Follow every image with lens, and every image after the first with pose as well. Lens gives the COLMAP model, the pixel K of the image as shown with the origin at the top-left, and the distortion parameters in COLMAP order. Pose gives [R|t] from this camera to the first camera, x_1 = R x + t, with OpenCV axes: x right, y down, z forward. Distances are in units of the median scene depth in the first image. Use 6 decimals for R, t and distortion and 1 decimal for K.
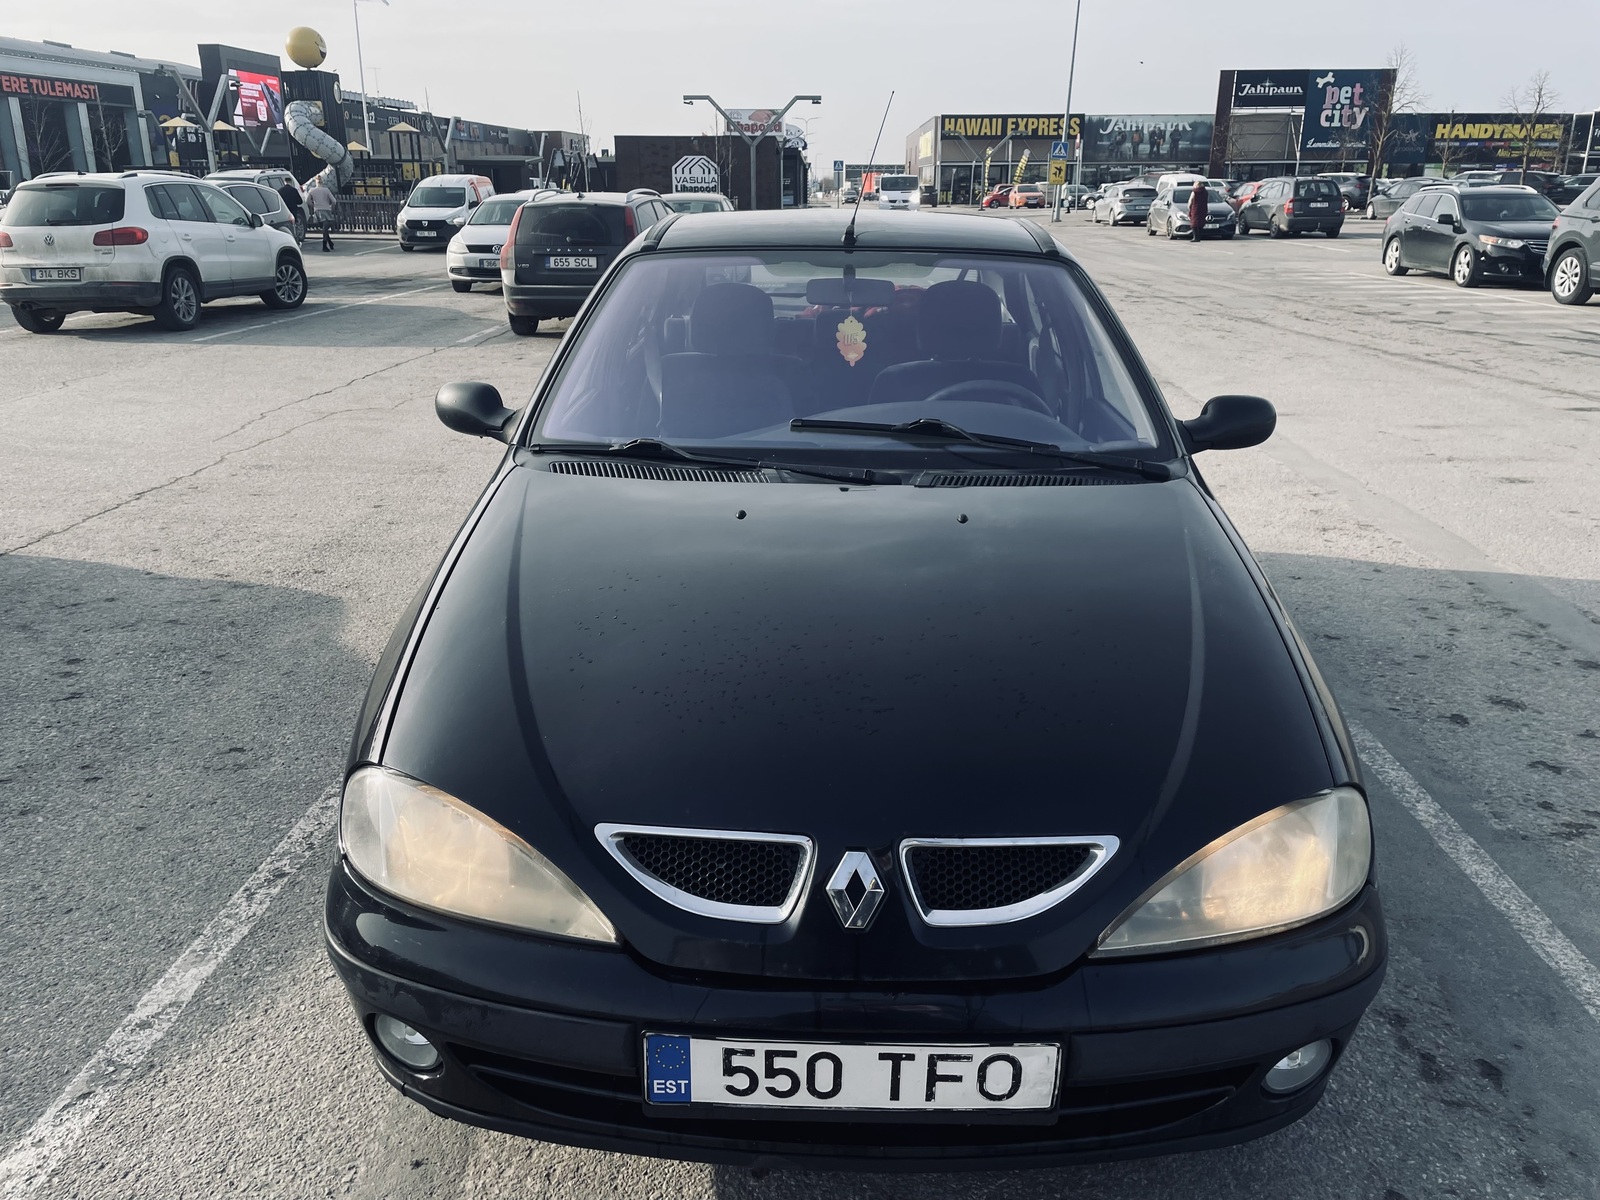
lens RADIAL K [[1234.5, 0, 801.0], [0, 1234.5, 599.5], [0, 0, 1]] dist [0.037599, -0.003323]
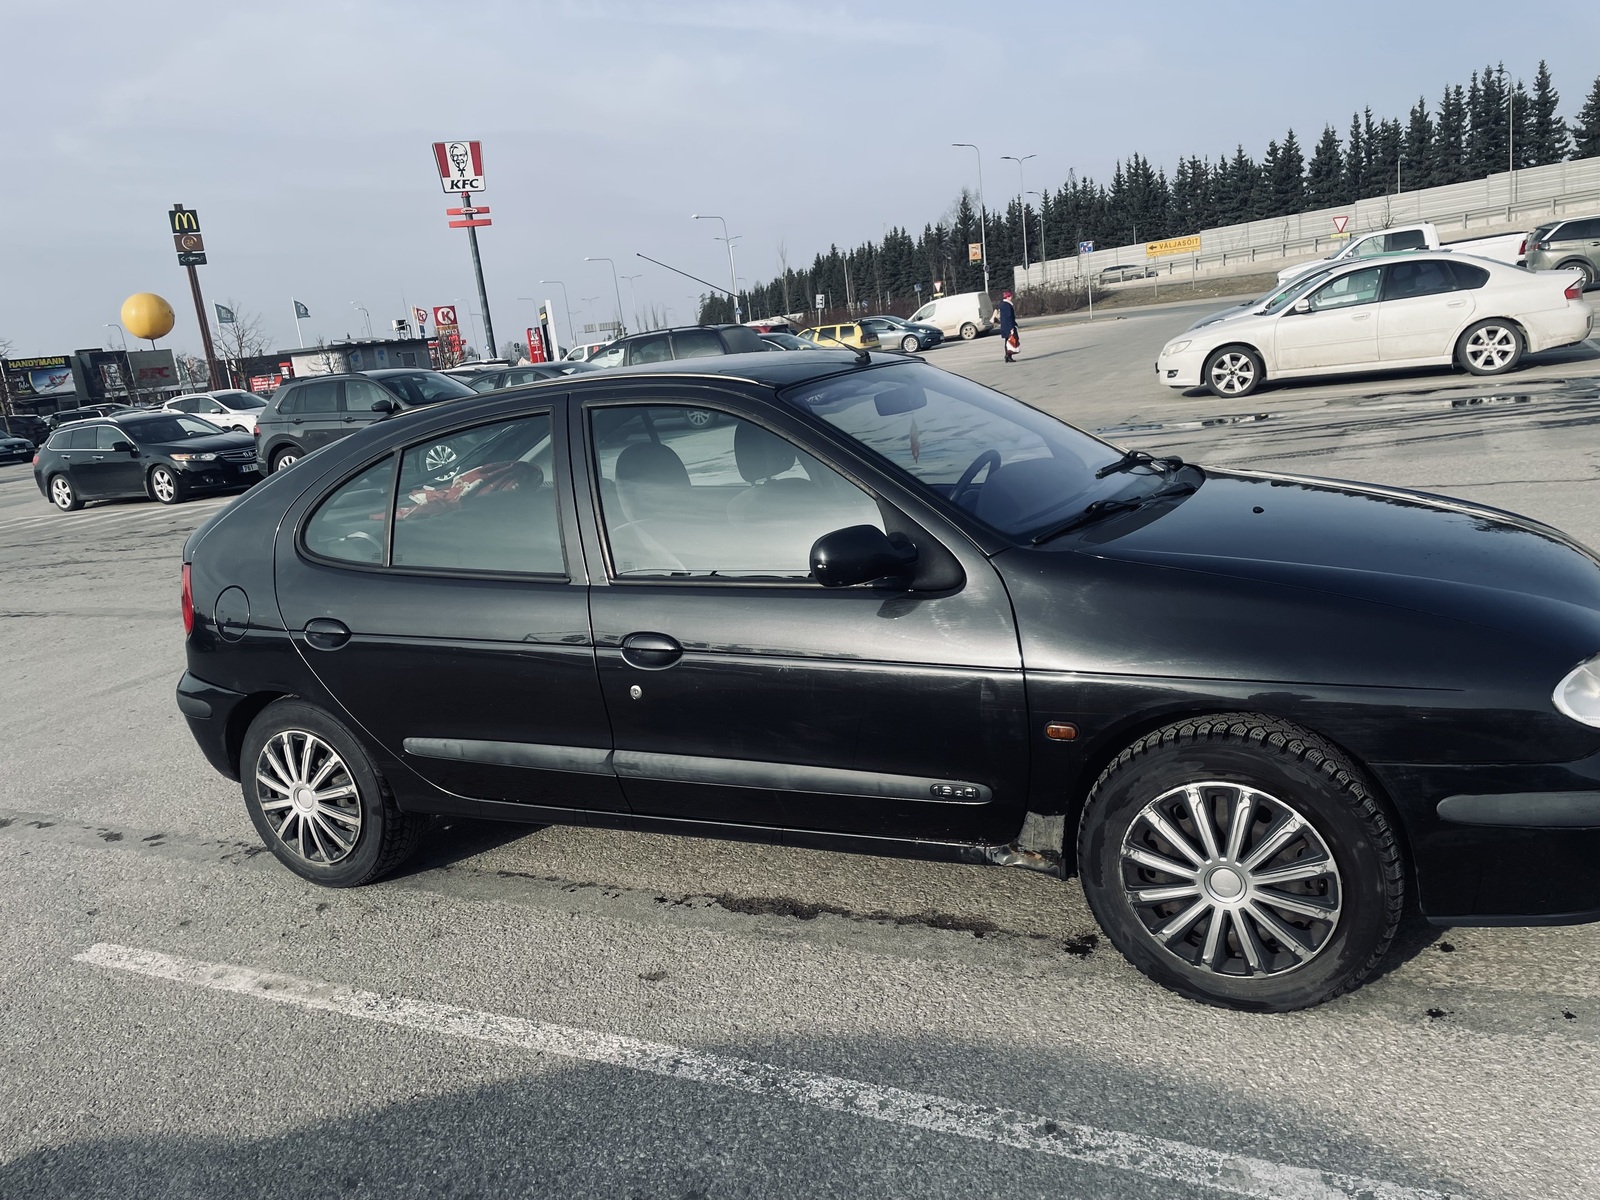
lens RADIAL K [[1234.5, 0, 799.1], [0, 1234.5, 604.1], [0, 0, 1]] dist [0.037599, -0.003323]
pose [[0.424054, -0.257513, 0.868254, -0.656295], [0.409370, 0.909689, 0.069866, -0.126600], [-0.807833, 0.325810, 0.491176, 0.369733]]
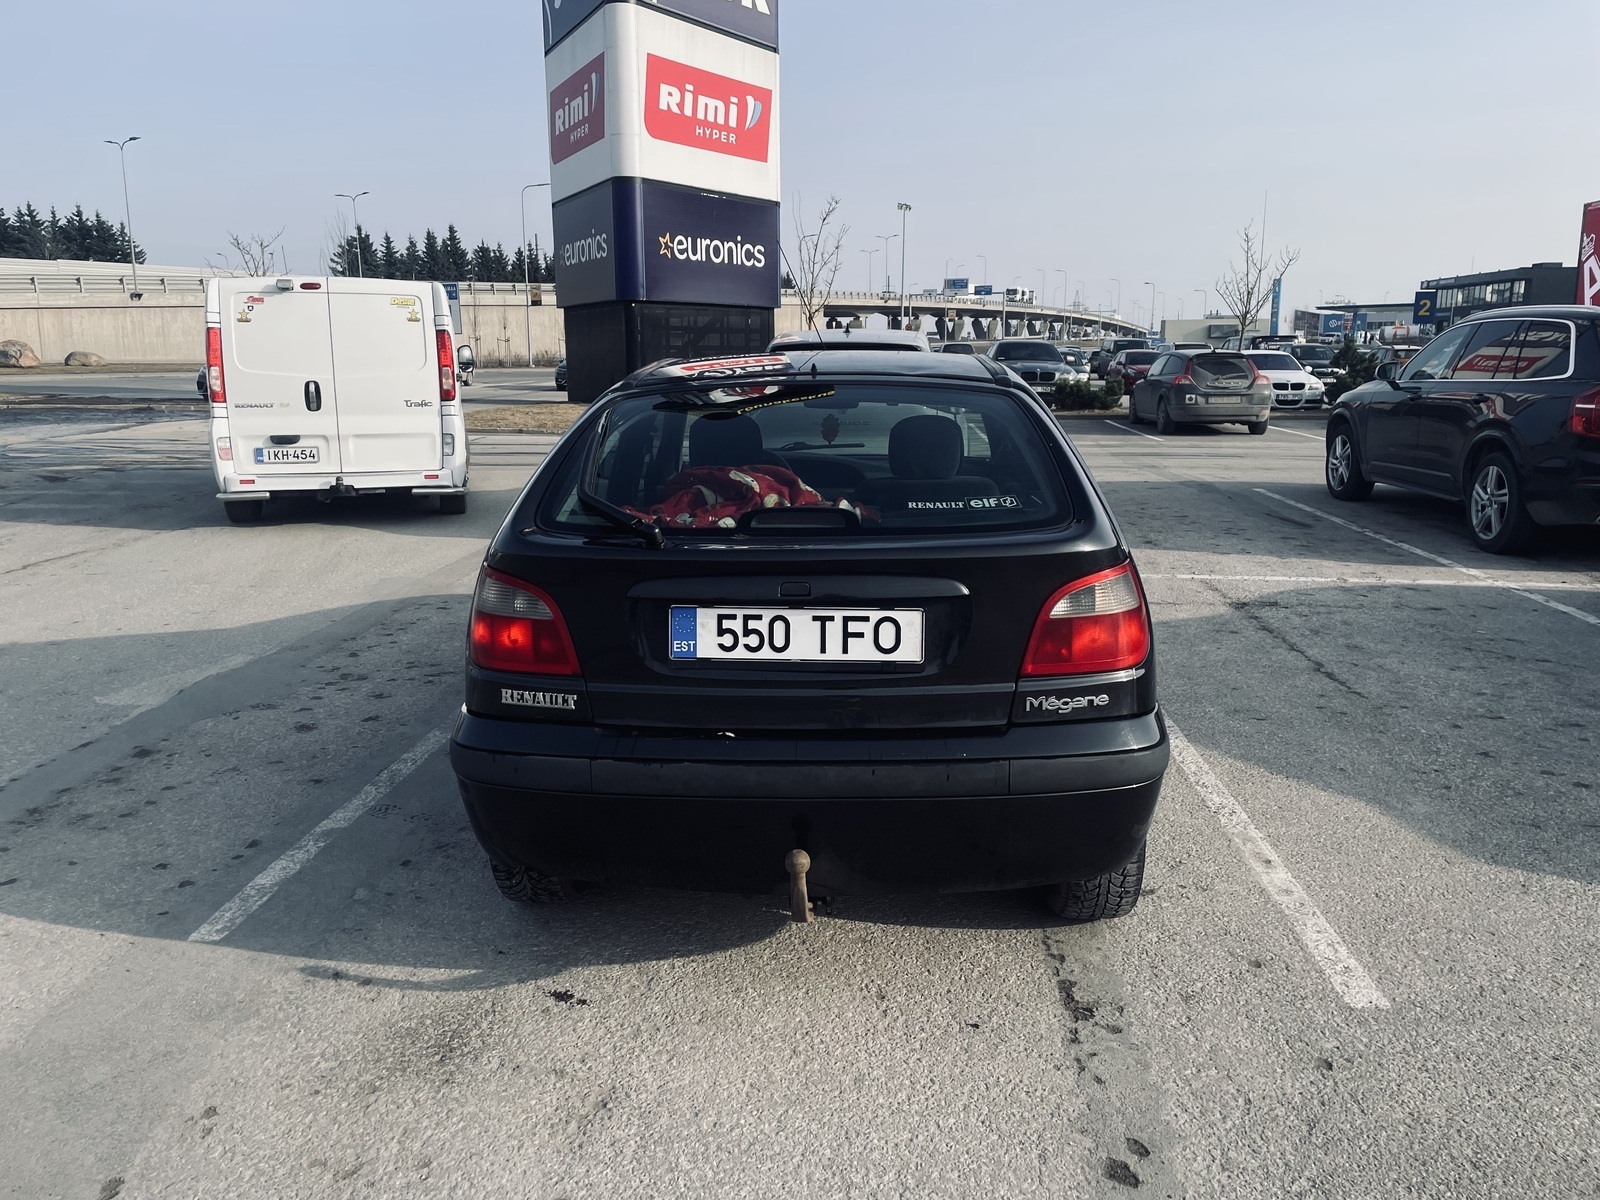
lens RADIAL K [[1234.5, 0, 797.5], [0, 1234.5, 595.7], [0, 0, 1]] dist [0.037599, -0.003323]
pose [[-0.999349, -0.006638, 0.035472, 0.015936], [0.011907, 0.867244, 0.497741, -0.517441], [-0.034067, 0.497839, -0.866600, 1.584545]]
